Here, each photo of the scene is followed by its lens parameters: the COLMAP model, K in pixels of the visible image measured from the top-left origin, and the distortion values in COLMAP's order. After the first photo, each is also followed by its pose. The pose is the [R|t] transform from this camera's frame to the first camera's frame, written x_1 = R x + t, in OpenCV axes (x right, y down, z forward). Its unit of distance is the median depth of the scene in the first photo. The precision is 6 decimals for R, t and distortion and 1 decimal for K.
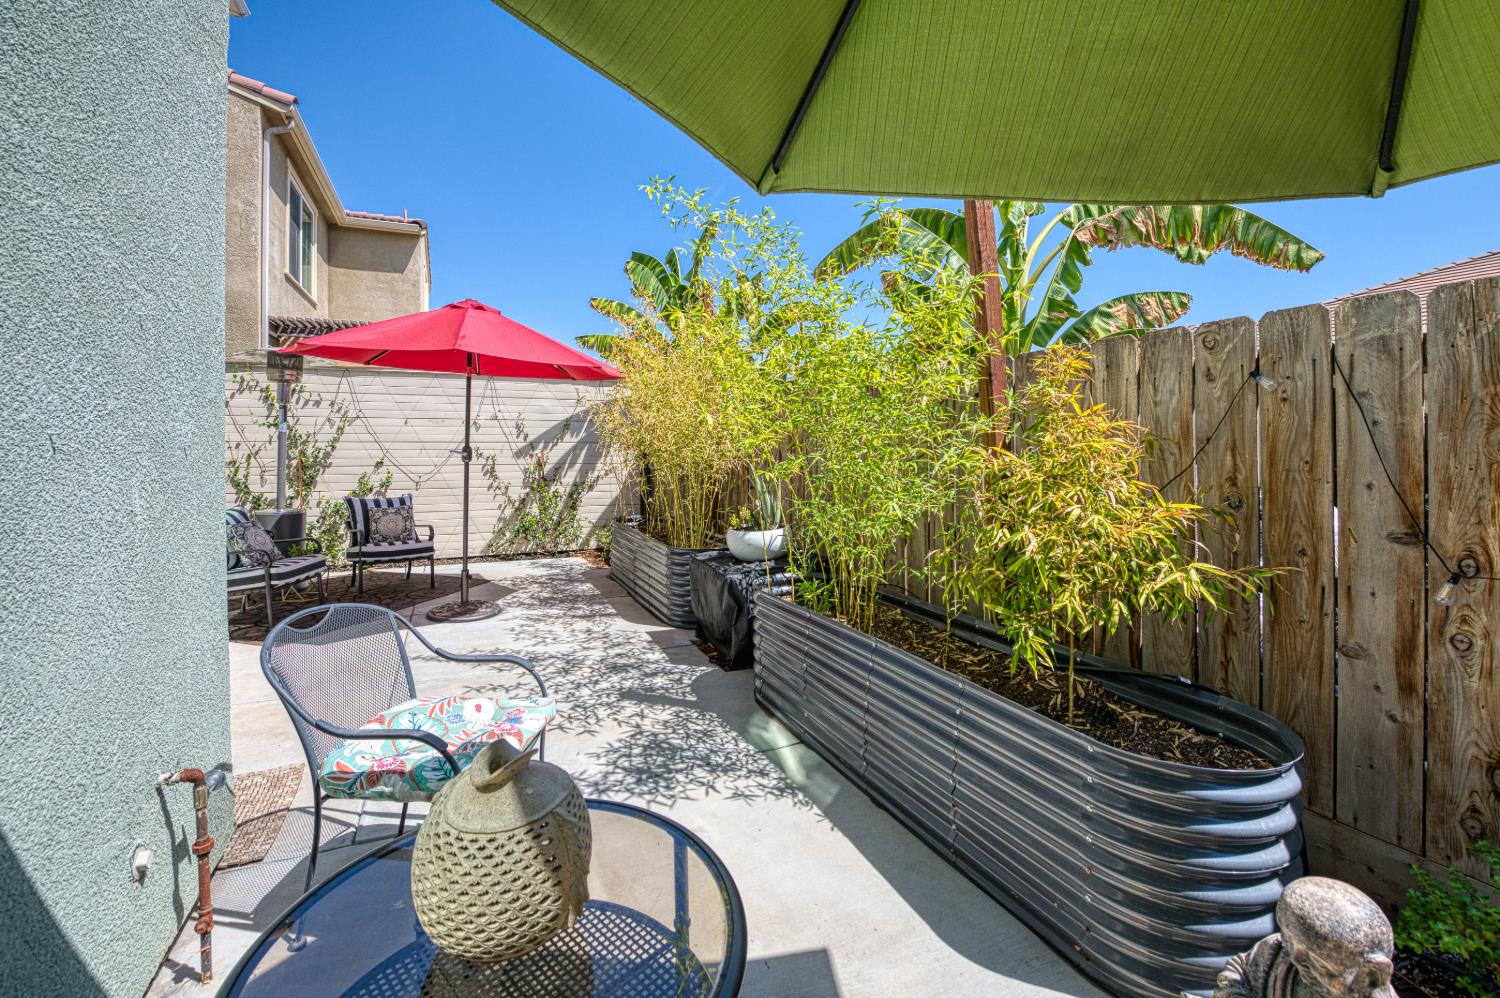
lens RADIAL K [[617.7, 0, 752.3], [0, 617.7, 446.4], [0, 0, 1]] dist [-0.021751, 0.000057]
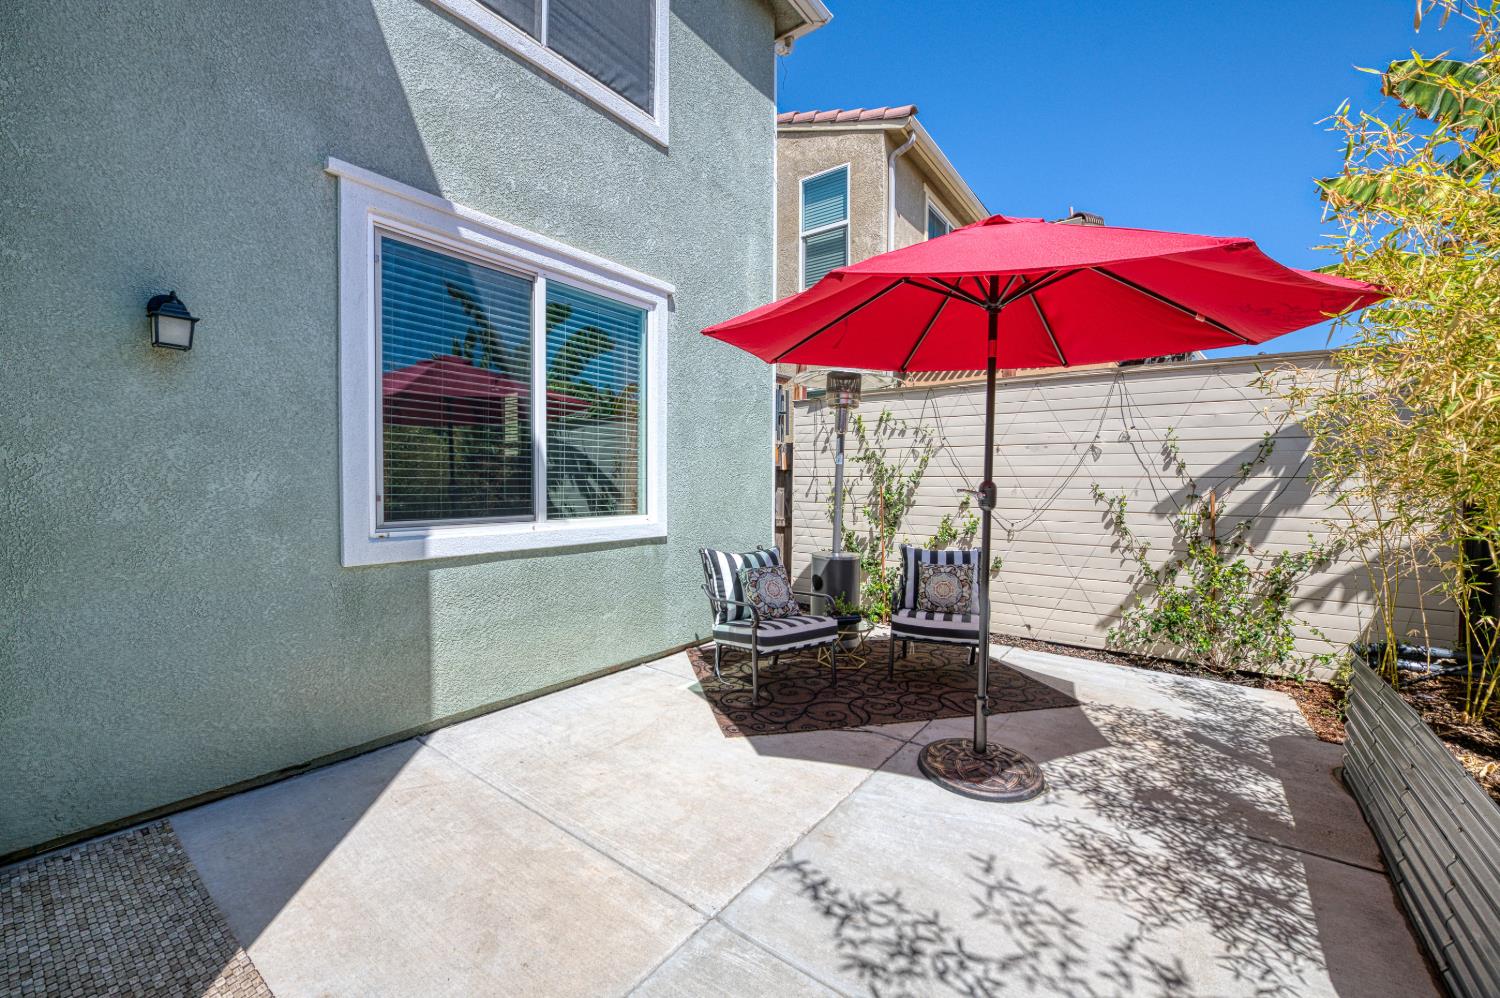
lens RADIAL K [[592.8, 0, 750.0], [0, 592.8, 499.0], [0, 0, 1]] dist [-0.018273, -0.000240]
pose [[0.460078, 0.031258, -0.887328, -0.066479], [-0.007664, 0.999483, 0.031235, -0.000334], [0.887845, -0.007570, 0.460080, 0.451141]]
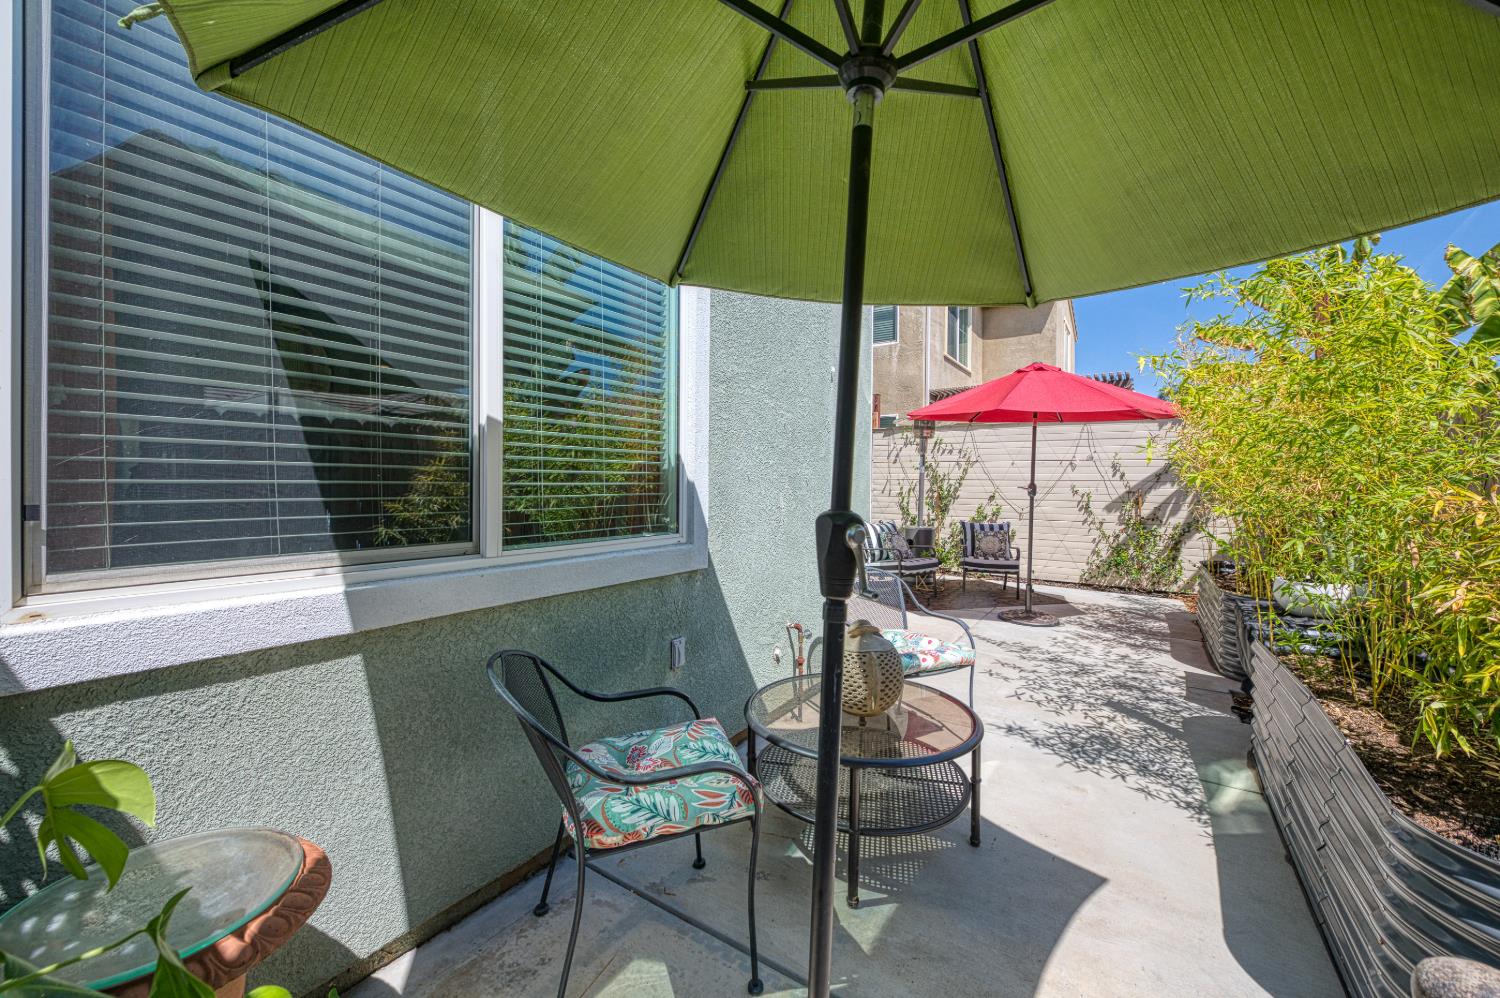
lens RADIAL K [[601.5, 0, 742.9], [0, 601.5, 487.8], [0, 0, 1]] dist [-0.000139, -0.000135]
pose [[0.507352, 0.015885, -0.861592, 0.227143], [-0.011540, 0.999866, 0.011639, 0.000265], [0.861661, 0.004038, 0.507468, -0.086957]]
